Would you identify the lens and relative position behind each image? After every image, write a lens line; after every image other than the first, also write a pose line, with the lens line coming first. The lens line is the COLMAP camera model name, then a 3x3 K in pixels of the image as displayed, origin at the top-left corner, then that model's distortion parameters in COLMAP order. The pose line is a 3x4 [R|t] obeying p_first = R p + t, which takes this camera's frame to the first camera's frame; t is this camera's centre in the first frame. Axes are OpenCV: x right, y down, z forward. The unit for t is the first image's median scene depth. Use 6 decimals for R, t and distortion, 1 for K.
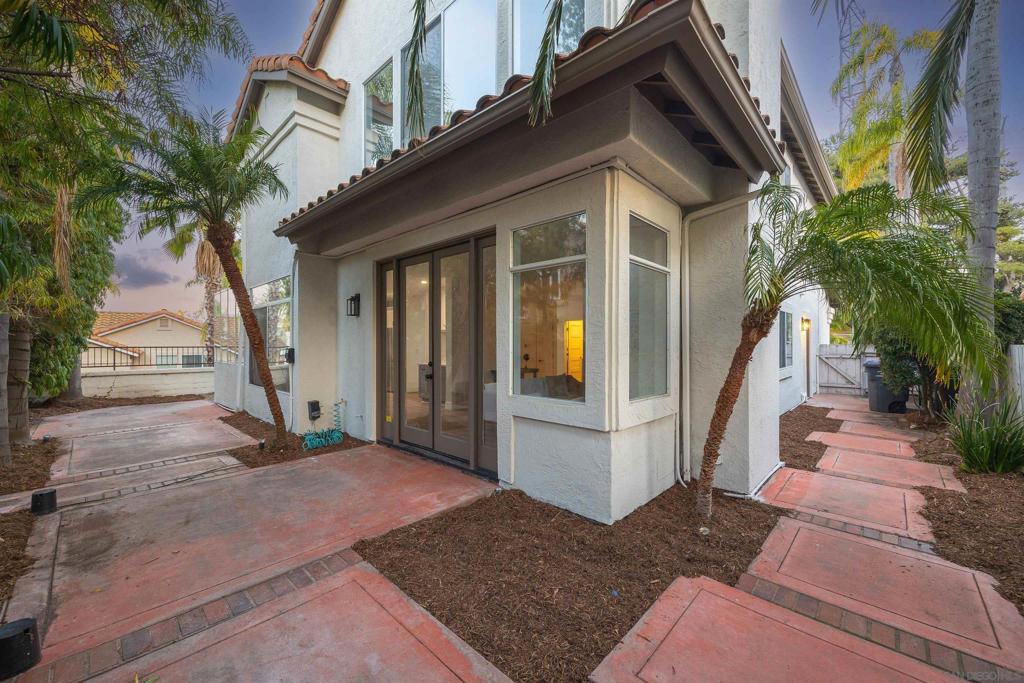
lens RADIAL K [[398.2, 0, 512.0], [0, 398.2, 341.5], [0, 0, 1]] dist [0.000067, -0.000013]
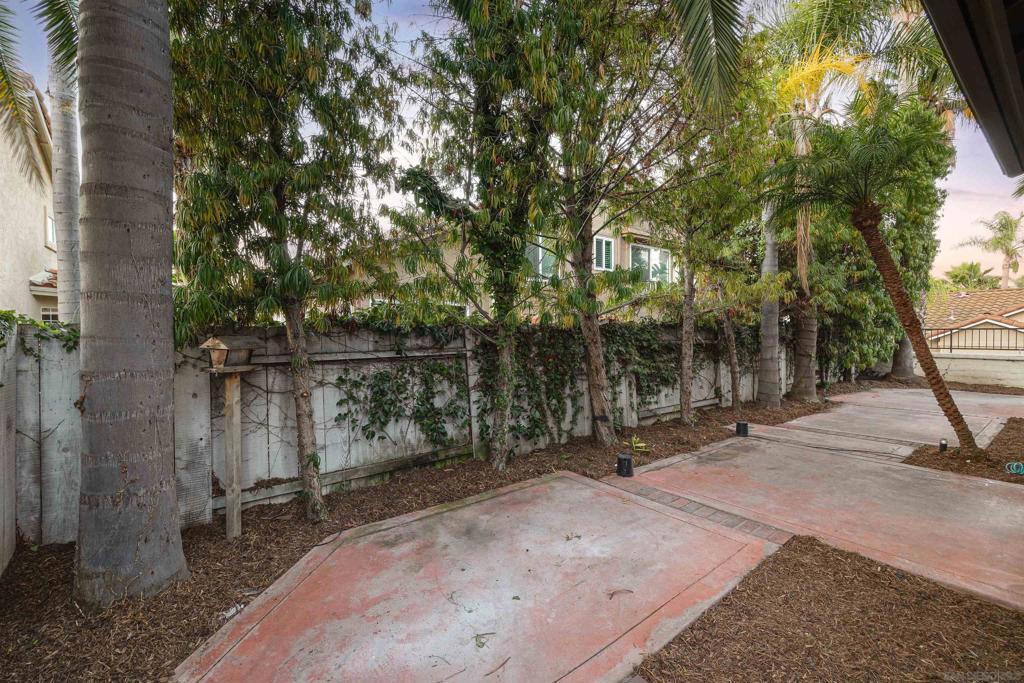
lens RADIAL K [[398.2, 0, 512.0], [0, 398.2, 341.5], [0, 0, 1]] dist [0.000067, -0.000013]
pose [[-0.153486, 0.029155, -0.987721, 0.646196], [0.016197, 0.999505, 0.026986, 0.004916], [0.988018, -0.011856, -0.153882, 0.461312]]
